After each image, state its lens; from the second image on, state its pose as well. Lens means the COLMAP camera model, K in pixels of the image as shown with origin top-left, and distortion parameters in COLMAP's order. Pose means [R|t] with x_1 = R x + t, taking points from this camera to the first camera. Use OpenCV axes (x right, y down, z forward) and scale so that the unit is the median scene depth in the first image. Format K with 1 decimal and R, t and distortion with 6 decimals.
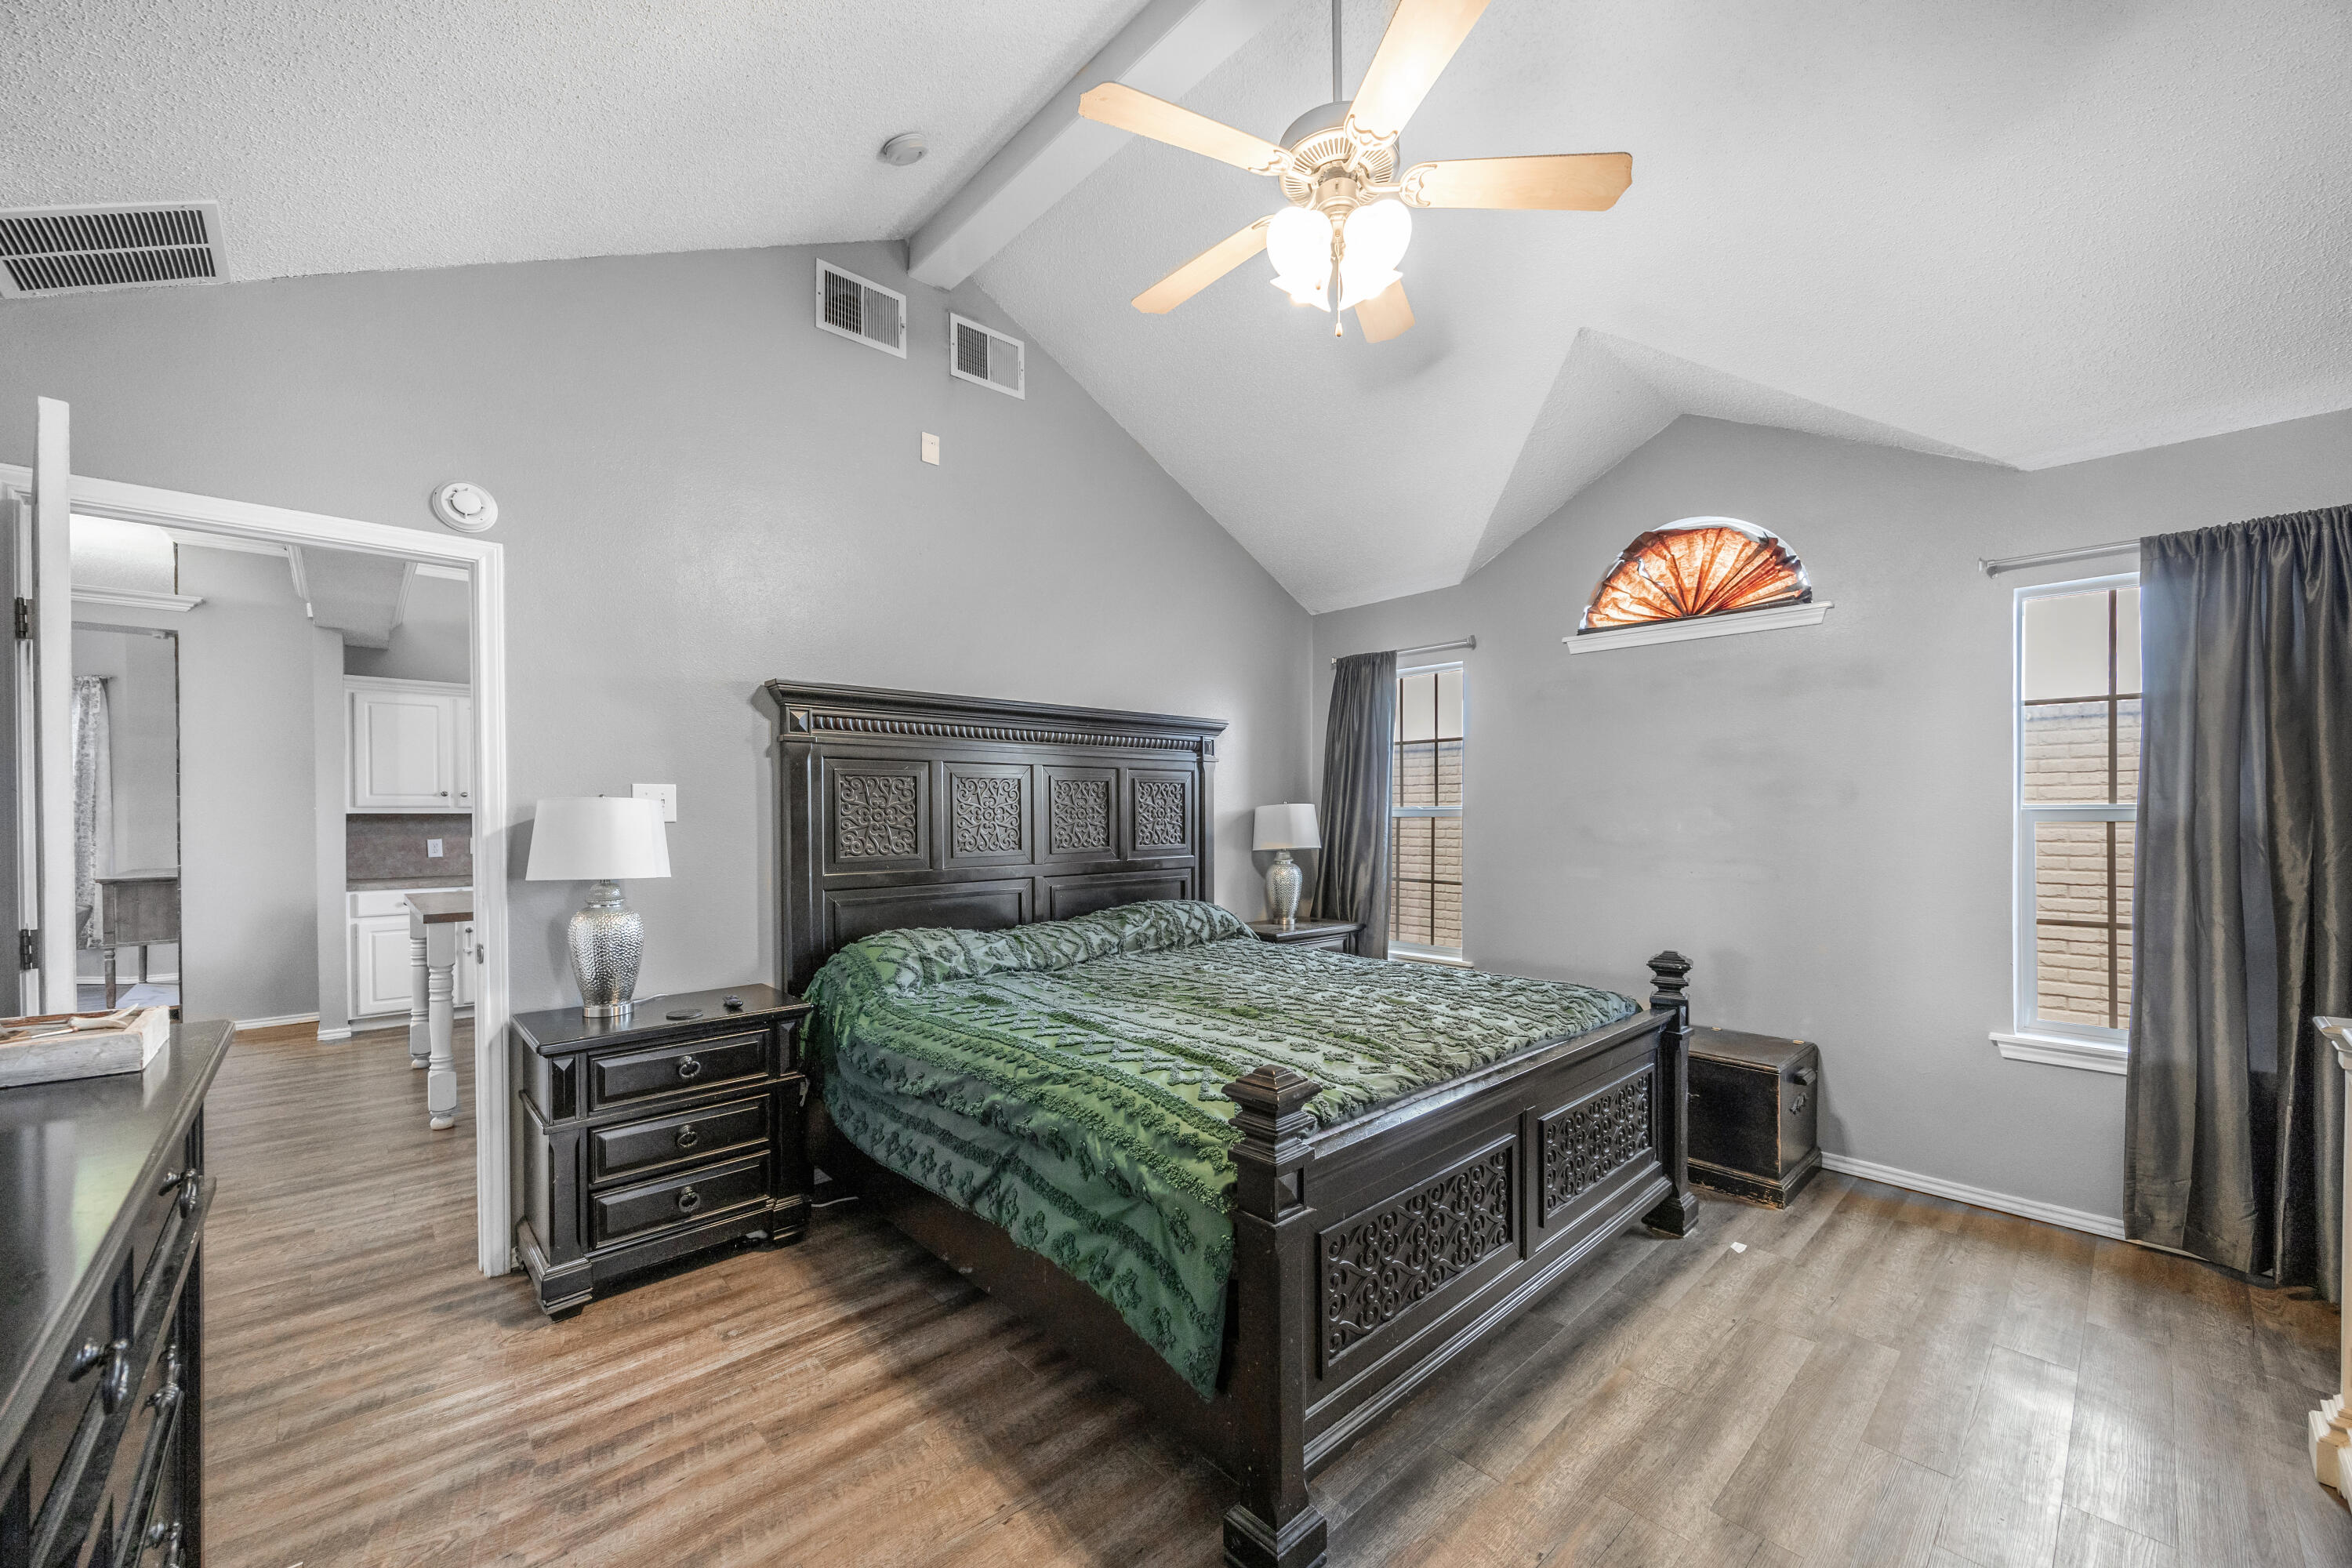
lens RADIAL K [[909.9, 0, 1175.2], [0, 909.9, 817.3], [0, 0, 1]] dist [0.013645, 0.000339]
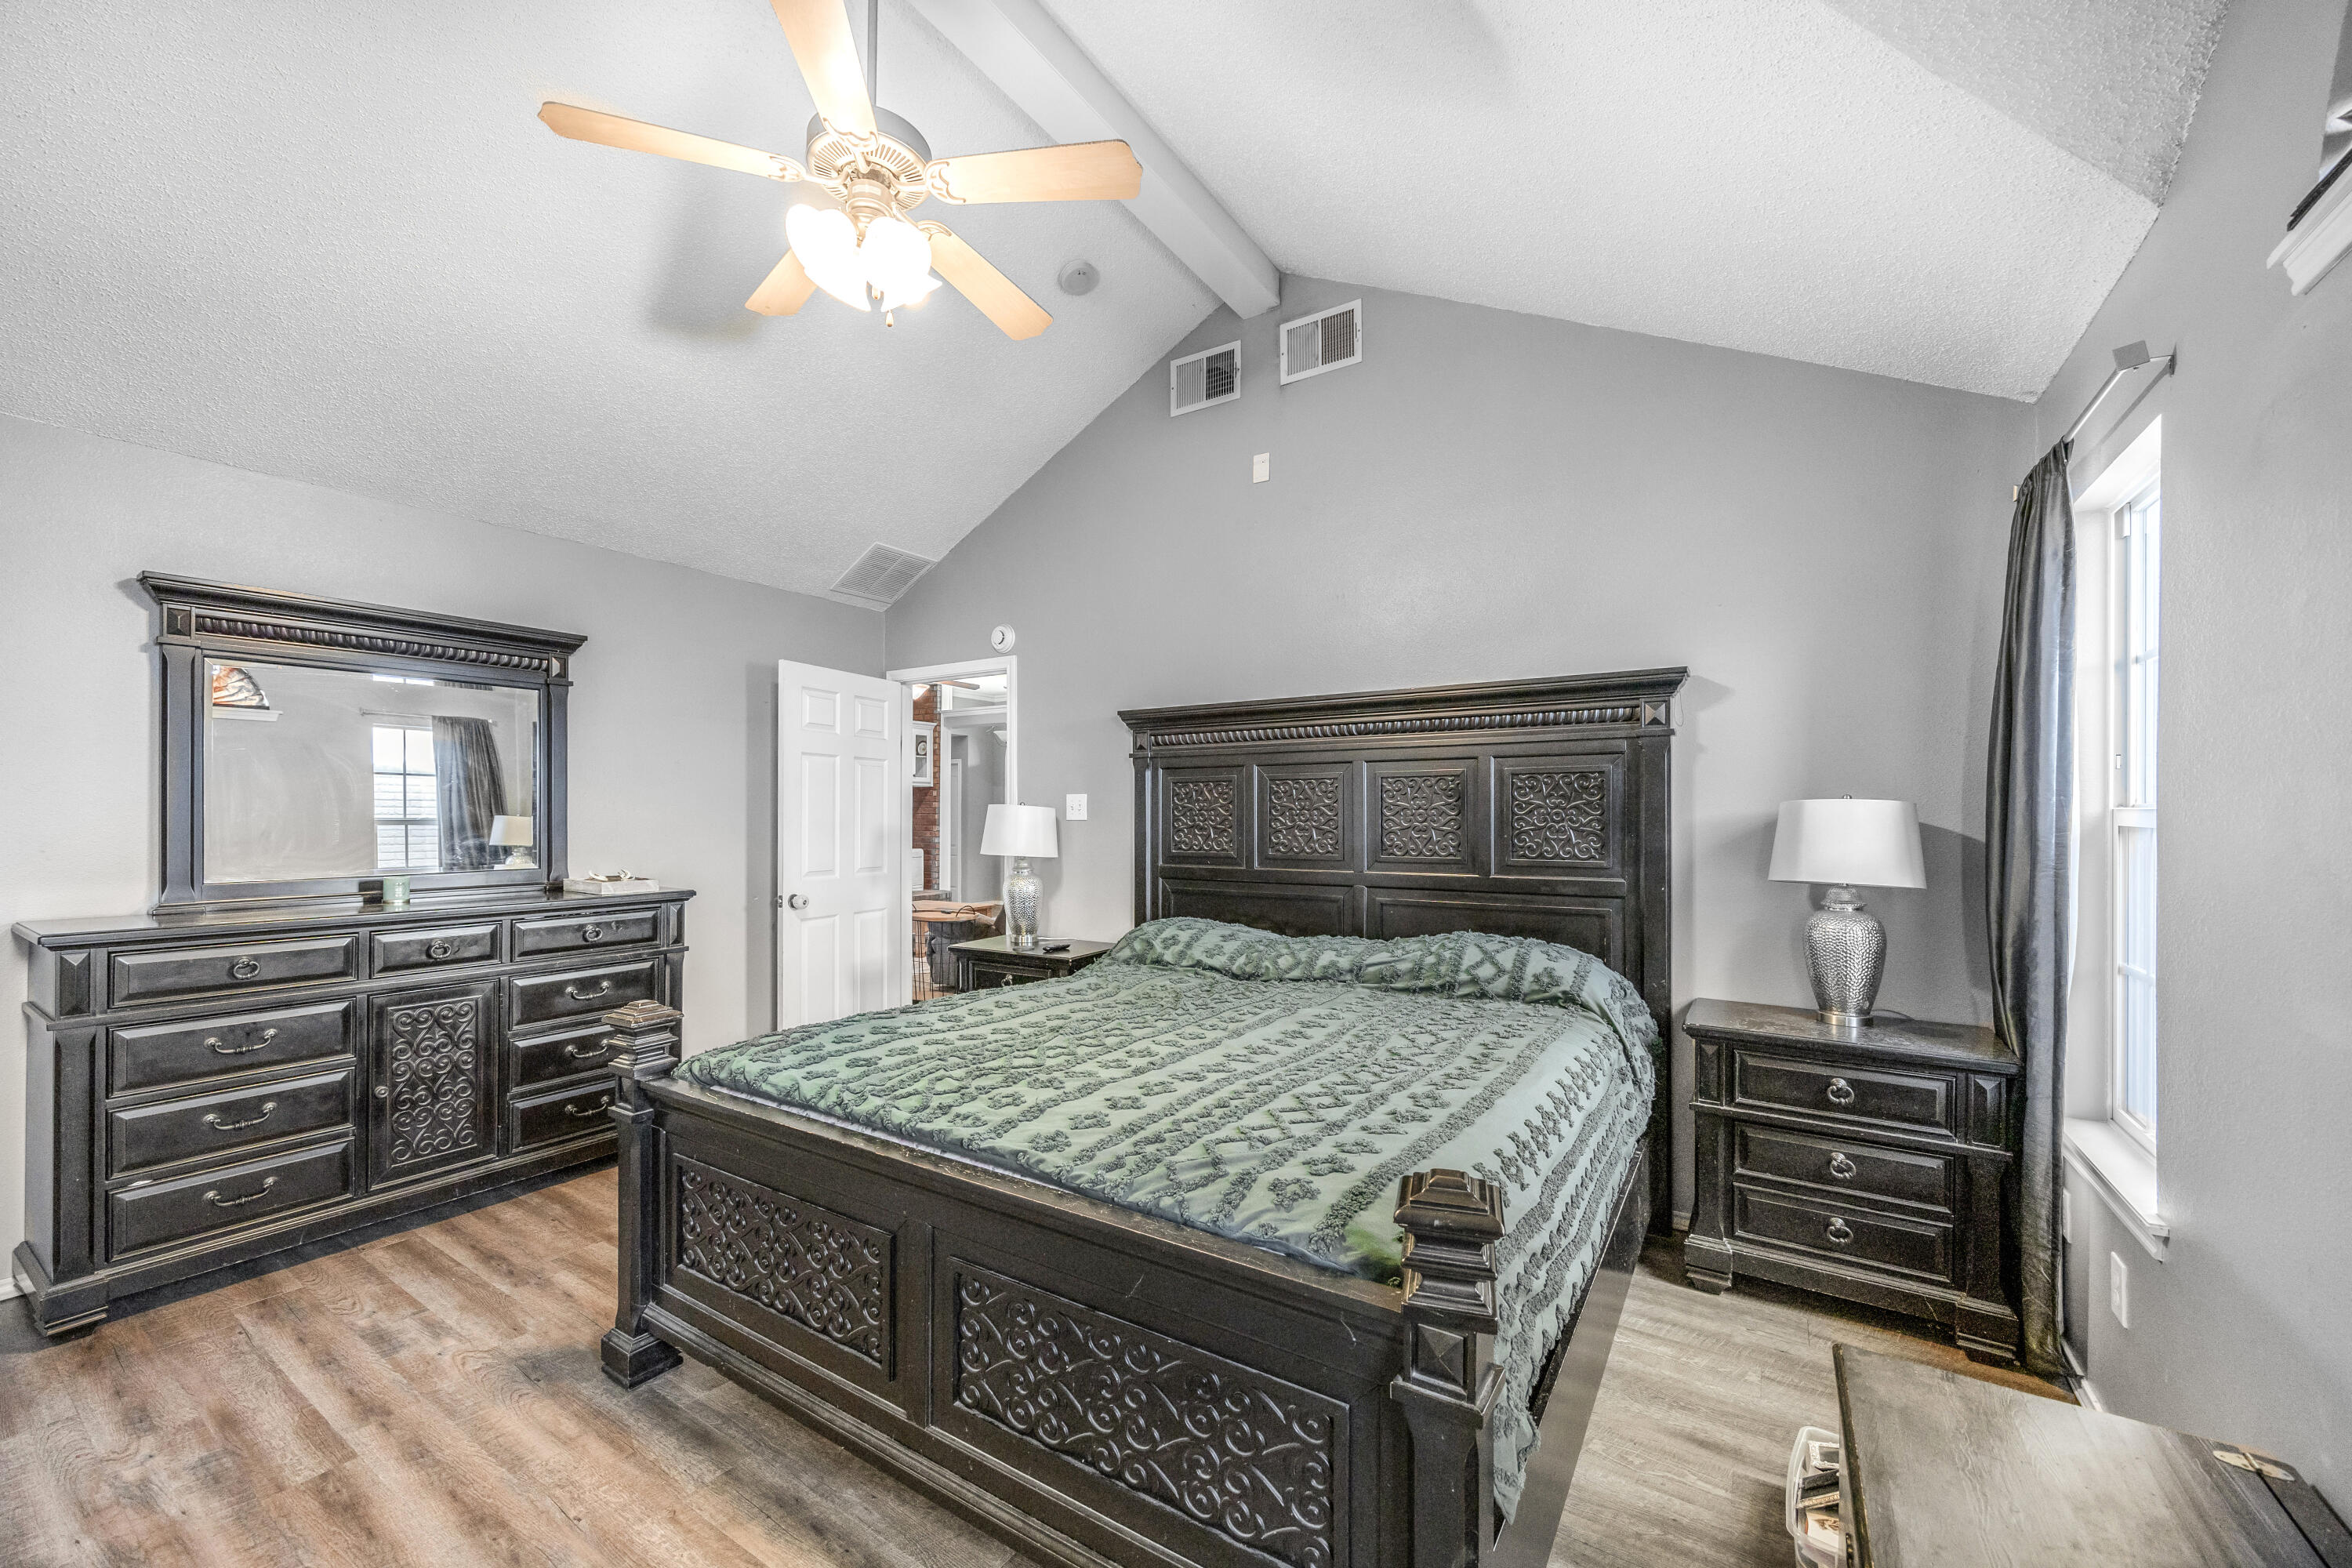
lens RADIAL K [[909.9, 0, 1188.9], [0, 909.9, 802.1], [0, 0, 1]] dist [0.013645, 0.000339]
pose [[0.248585, -0.003730, -0.968603, 0.629565], [-0.002413, 0.999987, -0.004470, -0.011107], [0.968607, 0.003448, 0.248572, 0.567452]]
